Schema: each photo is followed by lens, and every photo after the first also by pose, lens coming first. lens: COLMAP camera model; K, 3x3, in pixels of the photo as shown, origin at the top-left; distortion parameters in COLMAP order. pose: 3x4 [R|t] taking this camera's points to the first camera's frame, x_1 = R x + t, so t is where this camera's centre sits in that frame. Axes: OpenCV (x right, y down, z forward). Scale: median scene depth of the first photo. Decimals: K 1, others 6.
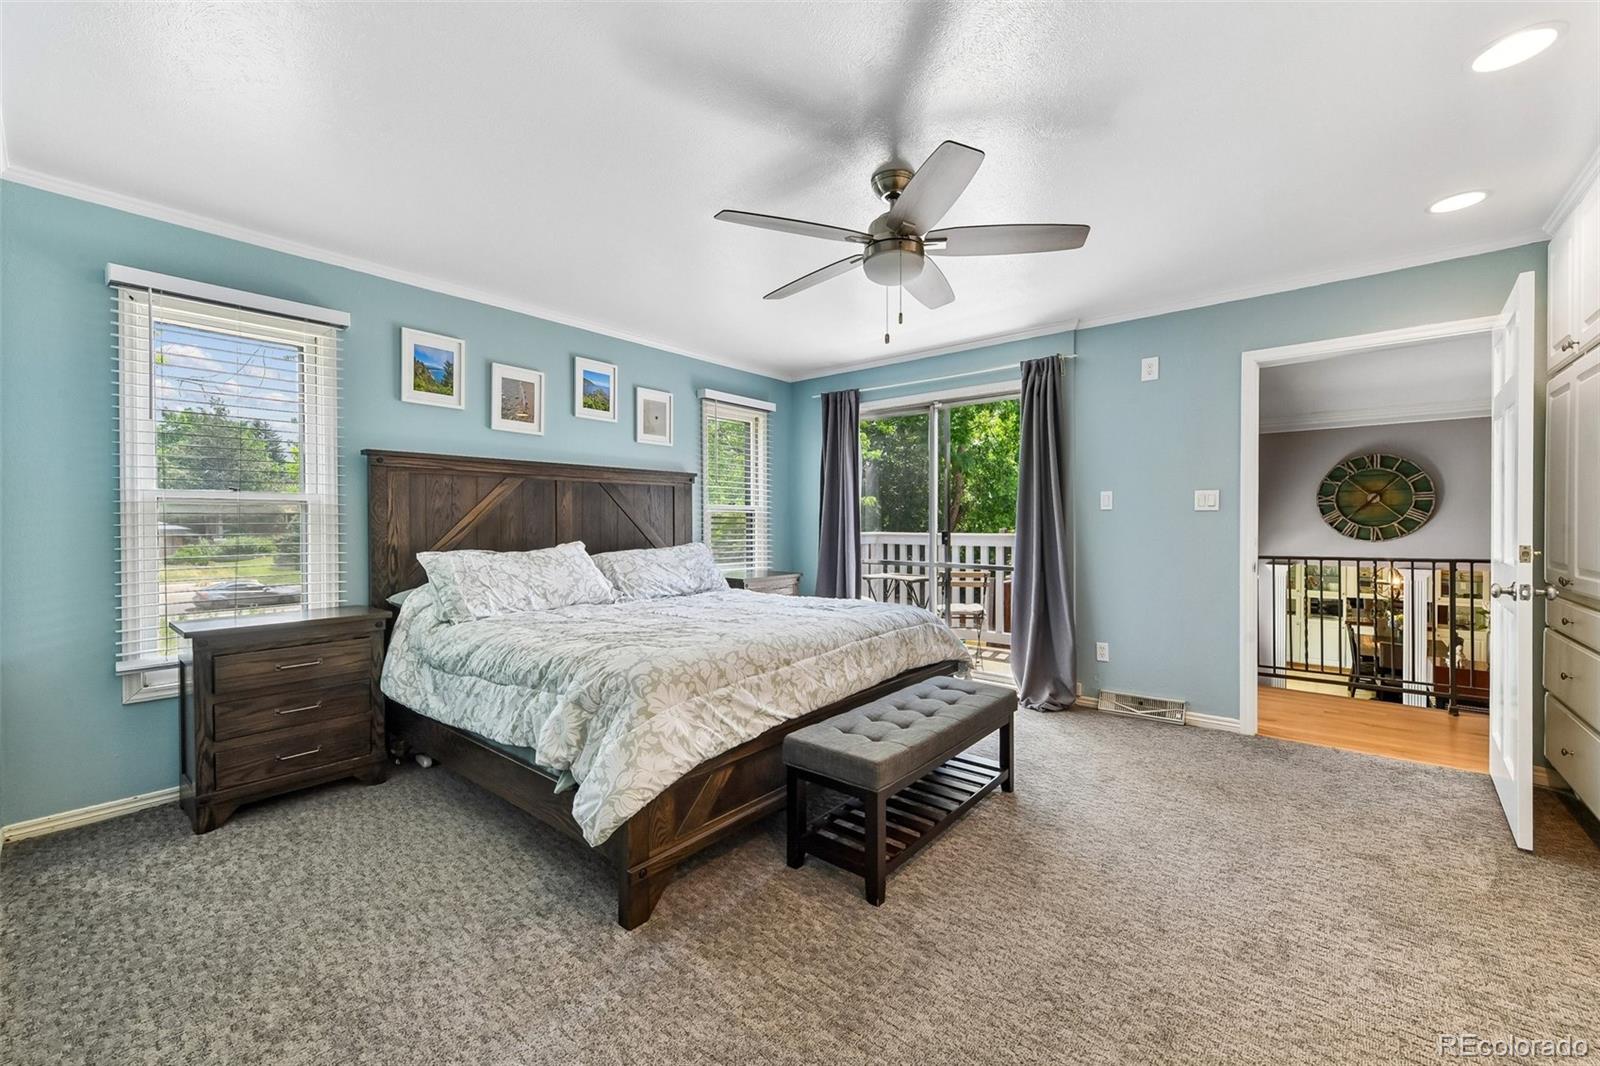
lens RADIAL K [[634.0, 0, 807.8], [0, 634.0, 528.3], [0, 0, 1]] dist [0.002854, -0.000302]
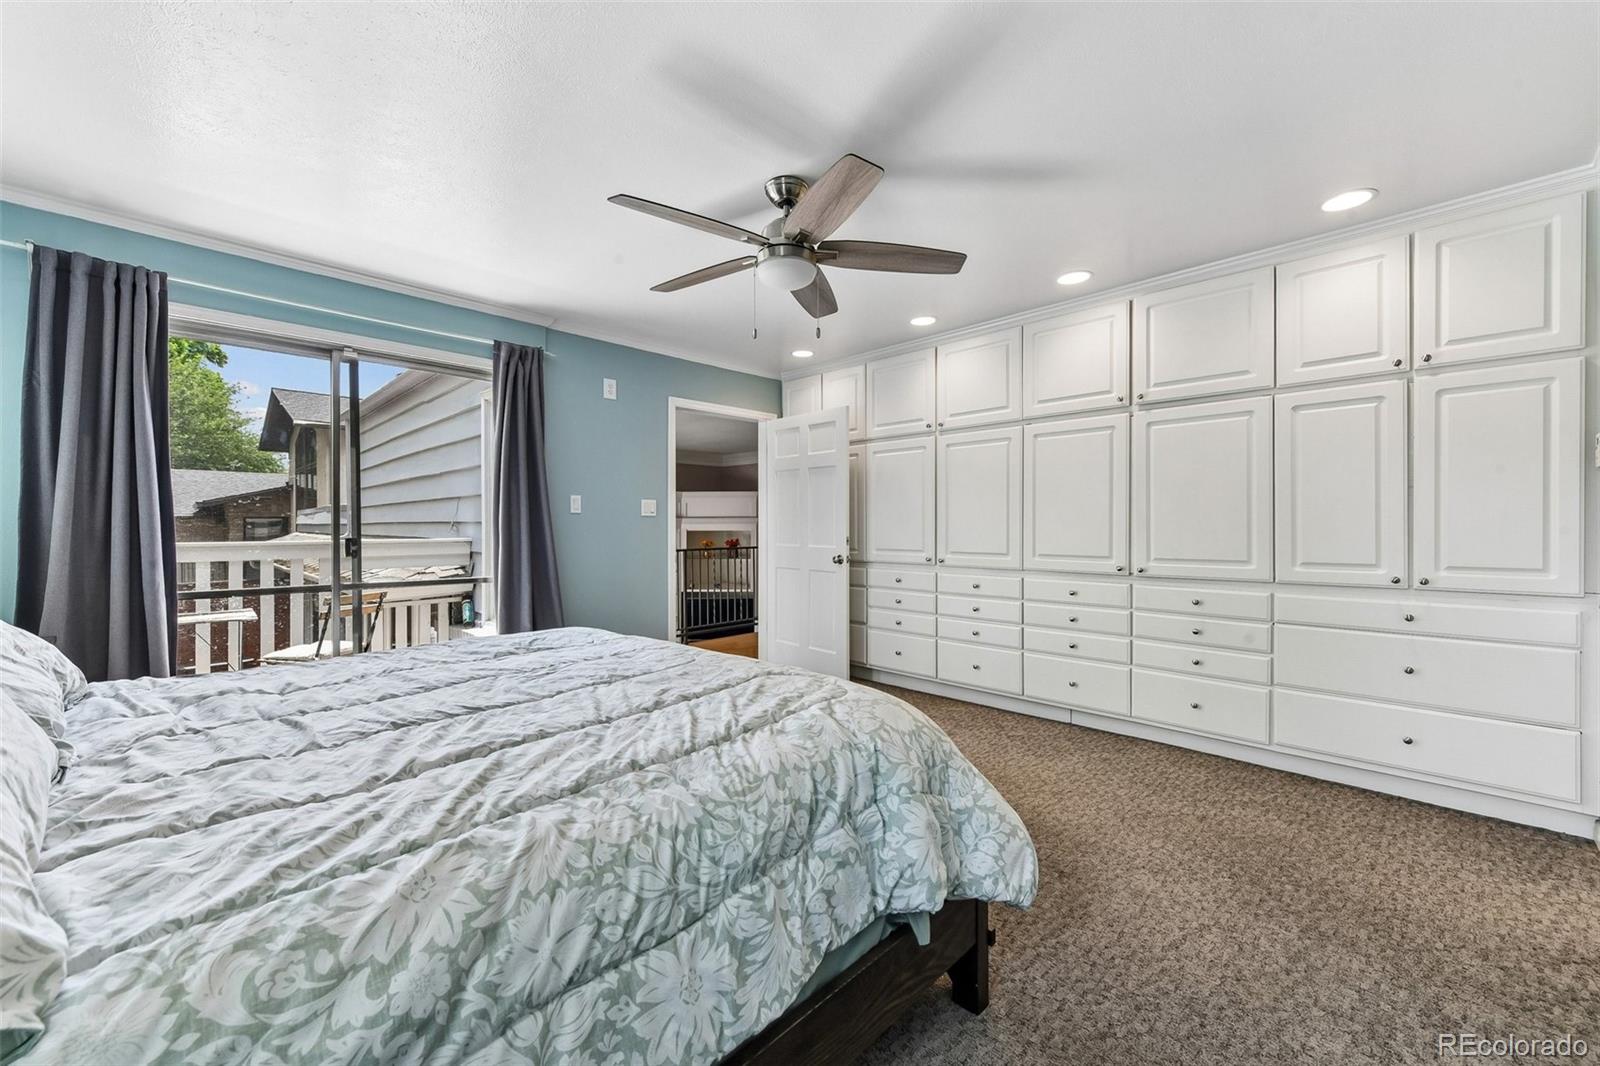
lens RADIAL K [[634.0, 0, 807.8], [0, 634.0, 528.3], [0, 0, 1]] dist [0.002854, -0.000302]
pose [[0.080218, -0.000559, 0.996777, -0.513767], [0.008587, 0.999963, -0.000131, -0.000934], [-0.996740, 0.008570, 0.080220, 0.521814]]
